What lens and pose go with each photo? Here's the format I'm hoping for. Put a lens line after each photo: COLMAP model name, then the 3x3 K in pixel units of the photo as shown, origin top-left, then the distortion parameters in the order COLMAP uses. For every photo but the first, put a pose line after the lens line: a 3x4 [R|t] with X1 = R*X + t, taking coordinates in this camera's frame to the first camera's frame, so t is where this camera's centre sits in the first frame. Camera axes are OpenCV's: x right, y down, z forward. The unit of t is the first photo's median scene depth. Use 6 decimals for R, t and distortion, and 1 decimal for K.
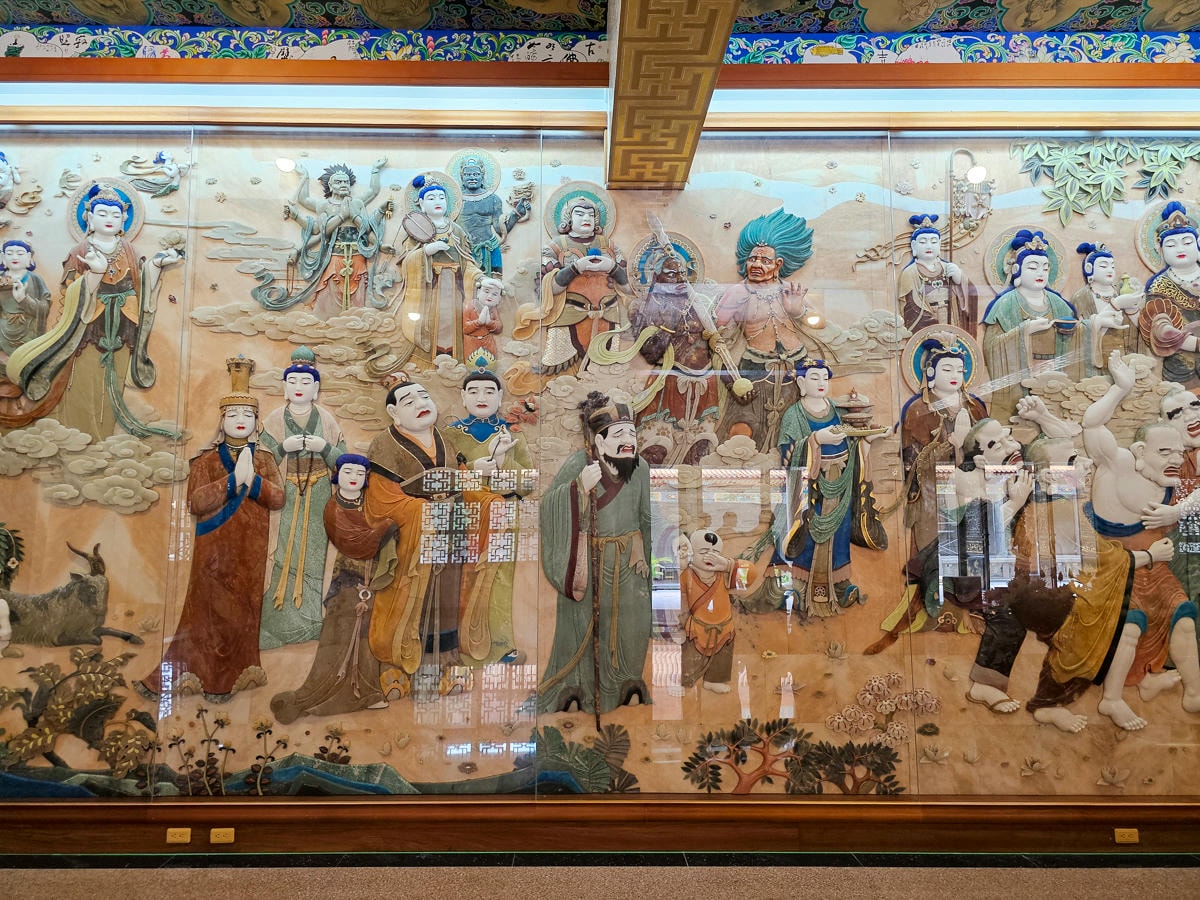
lens RADIAL K [[803.7, 0, 594.7], [0, 803.7, 445.1], [0, 0, 1]] dist [0.044873, -0.033810]
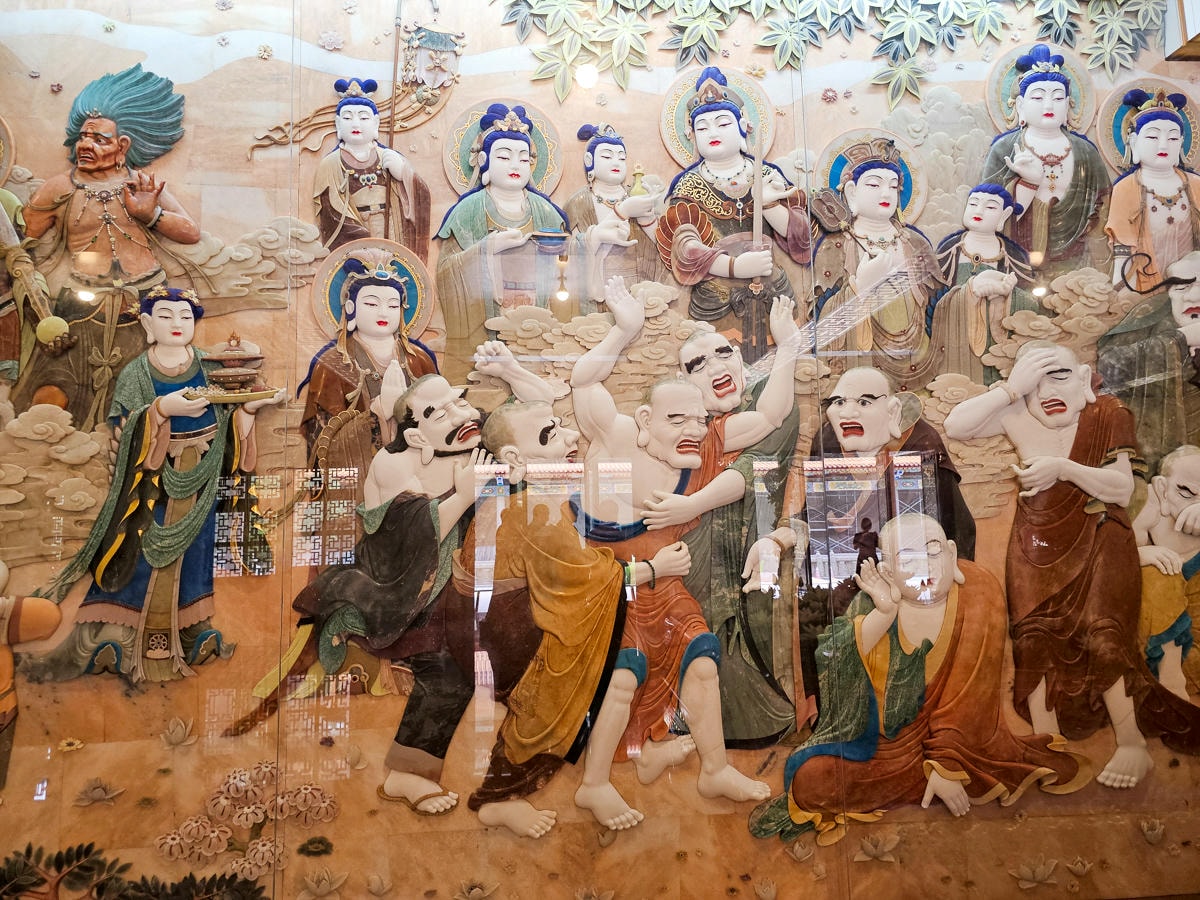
lens RADIAL K [[803.7, 0, 594.2], [0, 803.7, 436.7], [0, 0, 1]] dist [0.044873, -0.033810]
pose [[0.997391, -0.017933, 0.069919, 0.575400], [0.018156, 0.999832, -0.002546, 0.023633], [-0.069862, 0.003809, 0.997549, 0.315930]]
